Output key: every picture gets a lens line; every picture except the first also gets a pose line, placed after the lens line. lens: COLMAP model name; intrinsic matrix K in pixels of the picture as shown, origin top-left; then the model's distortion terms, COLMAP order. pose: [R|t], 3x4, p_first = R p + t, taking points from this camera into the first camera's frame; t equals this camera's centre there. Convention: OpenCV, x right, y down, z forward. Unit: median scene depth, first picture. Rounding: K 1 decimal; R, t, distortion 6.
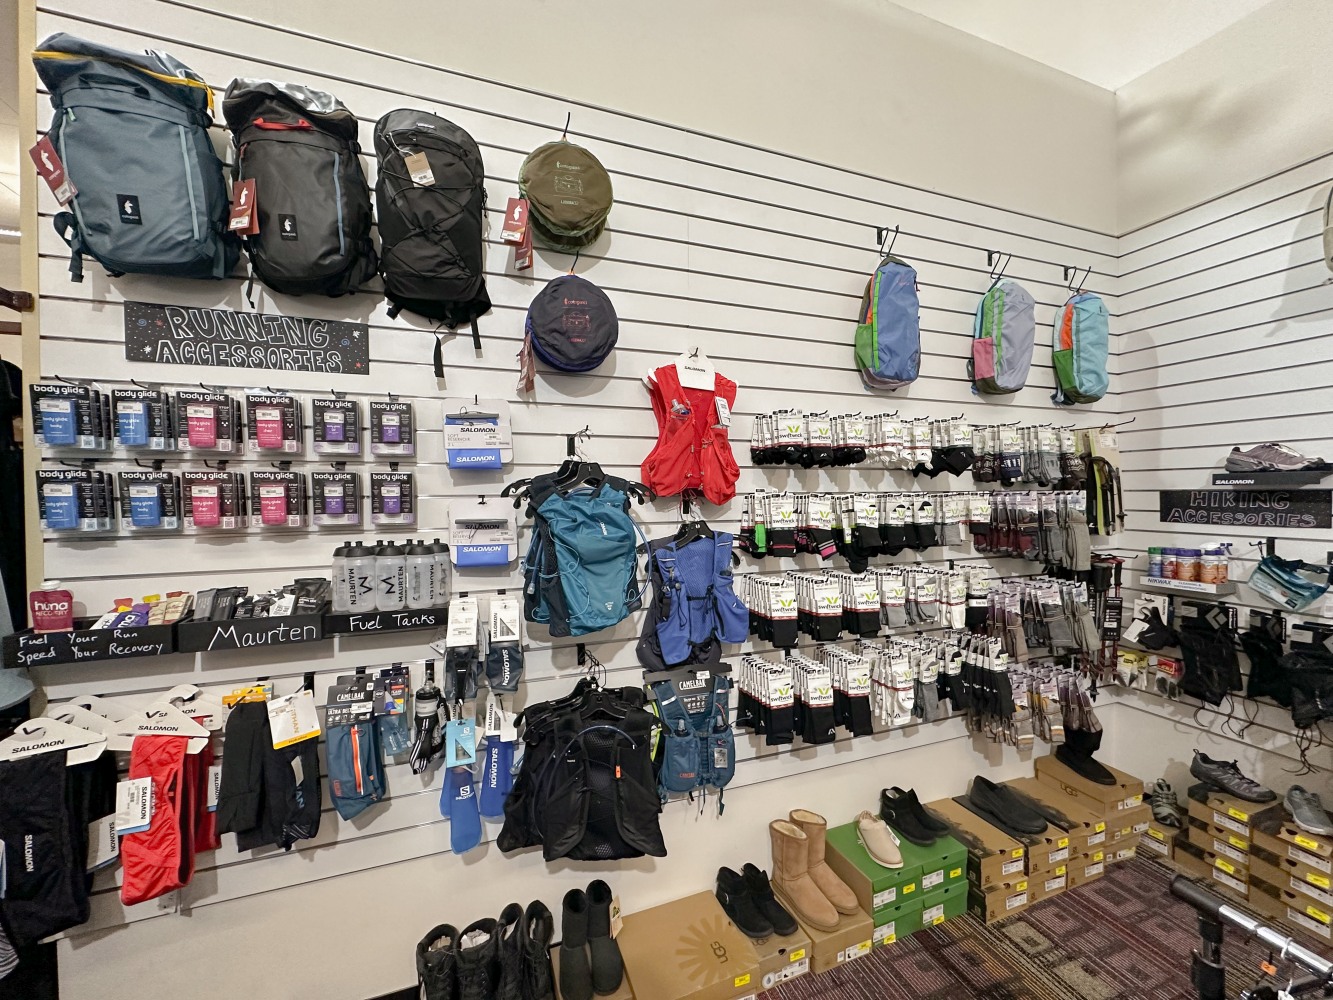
lens RADIAL K [[533.5, 0, 666.5], [0, 533.5, 500.0], [0, 0, 1]] dist [-0.001832, 0.000596]
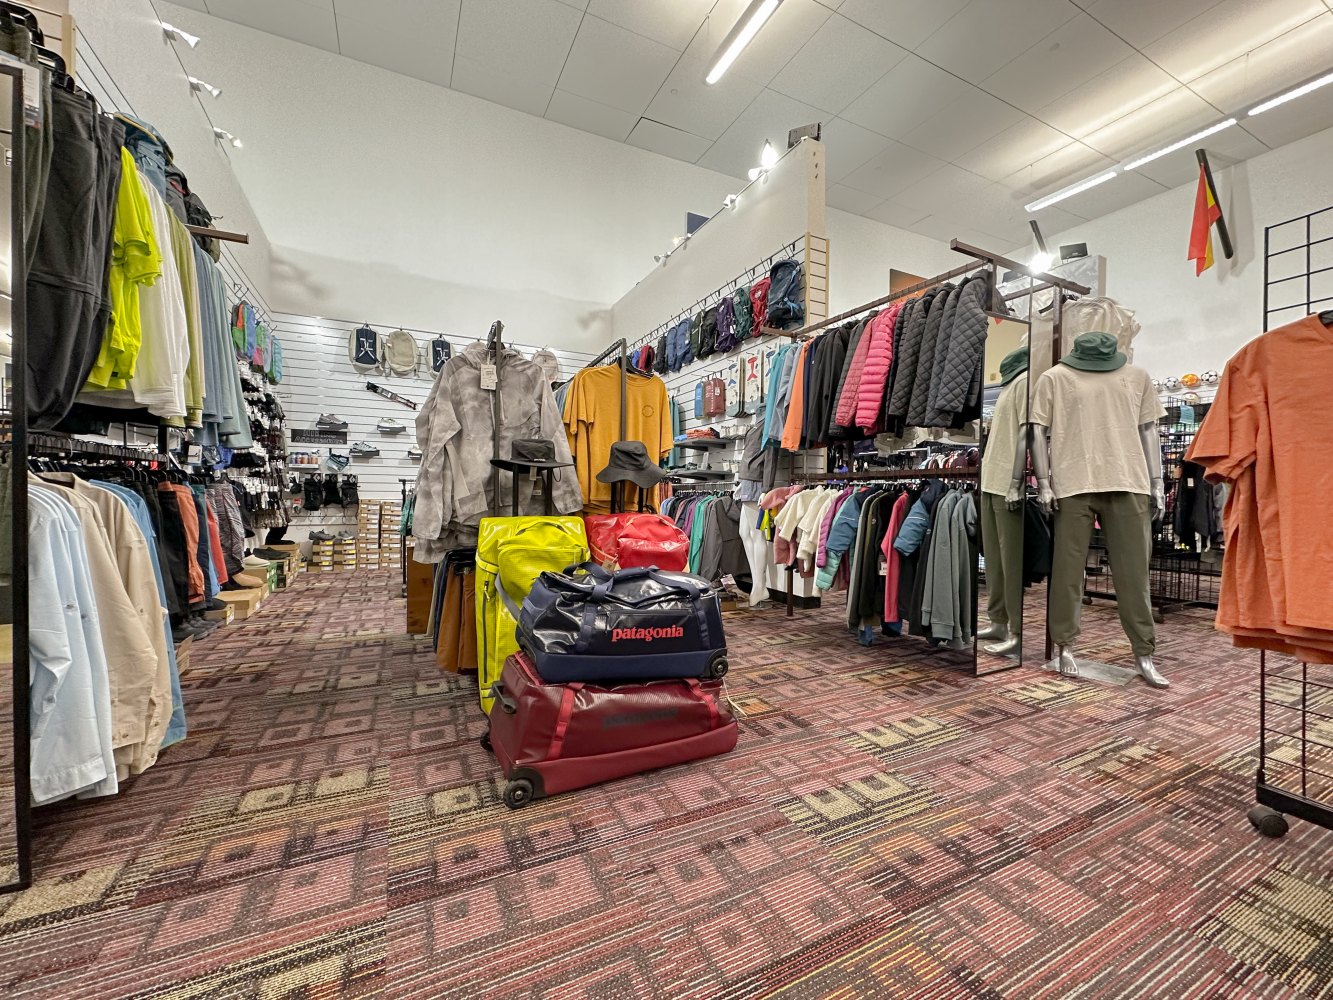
lens RADIAL K [[533.5, 0, 666.5], [0, 533.5, 500.0], [0, 0, 1]] dist [-0.001832, 0.000596]
pose [[-0.108227, -0.006742, 0.994103, -1.760357], [0.003797, 0.999967, 0.007195, 0.315985], [-0.994119, 0.004553, -0.108198, -0.430101]]
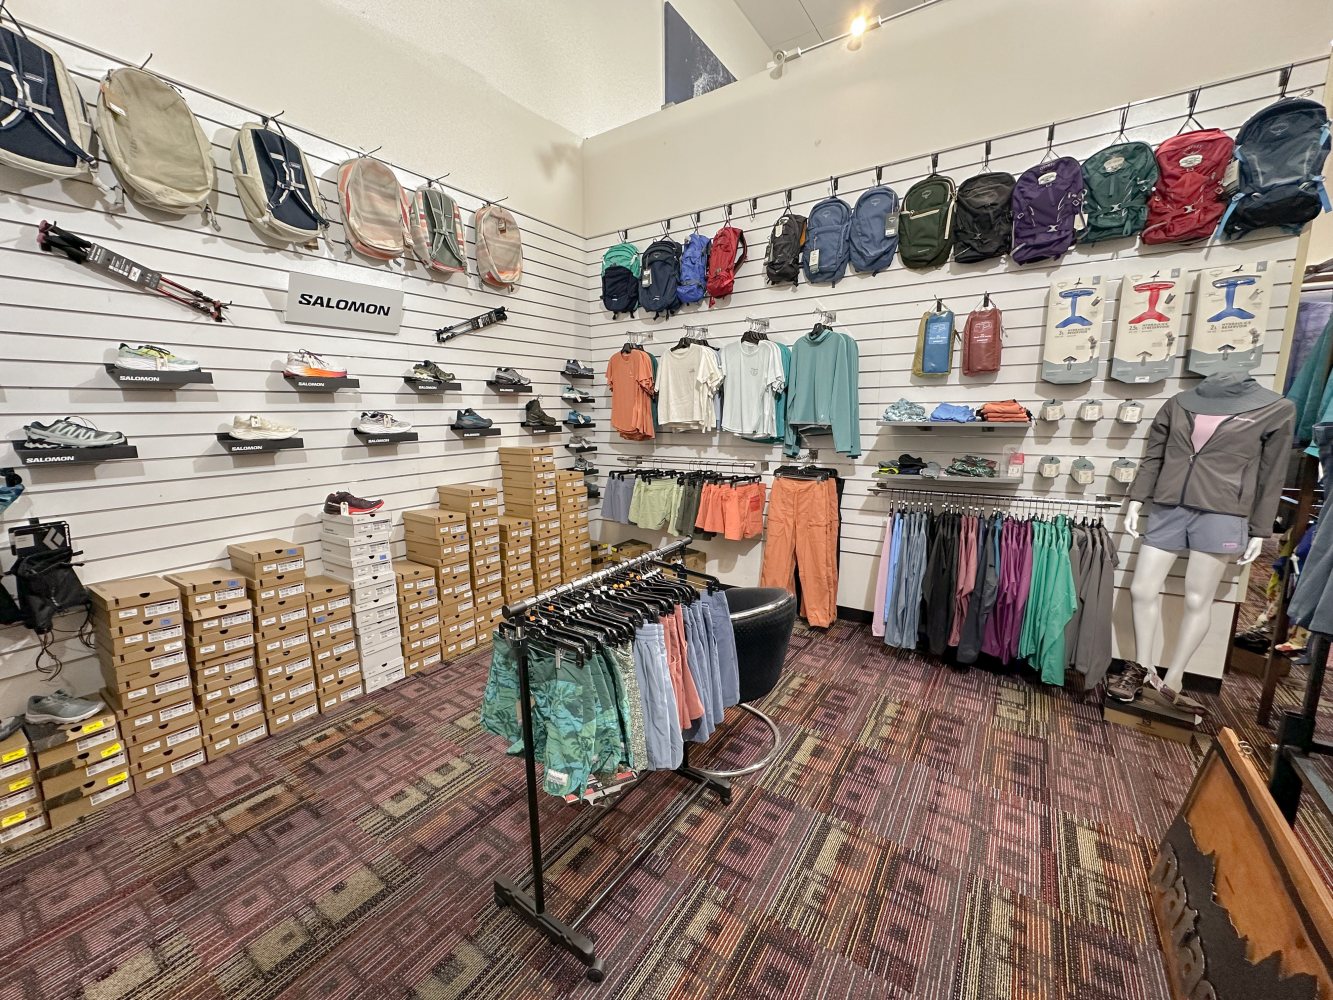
lens RADIAL K [[533.5, 0, 666.5], [0, 533.5, 500.0], [0, 0, 1]] dist [-0.001832, 0.000596]
pose [[-0.587697, -0.126619, 0.799112, -0.206307], [0.024269, 0.984475, 0.173838, 0.038252], [-0.808717, 0.121558, -0.575500, 0.527763]]
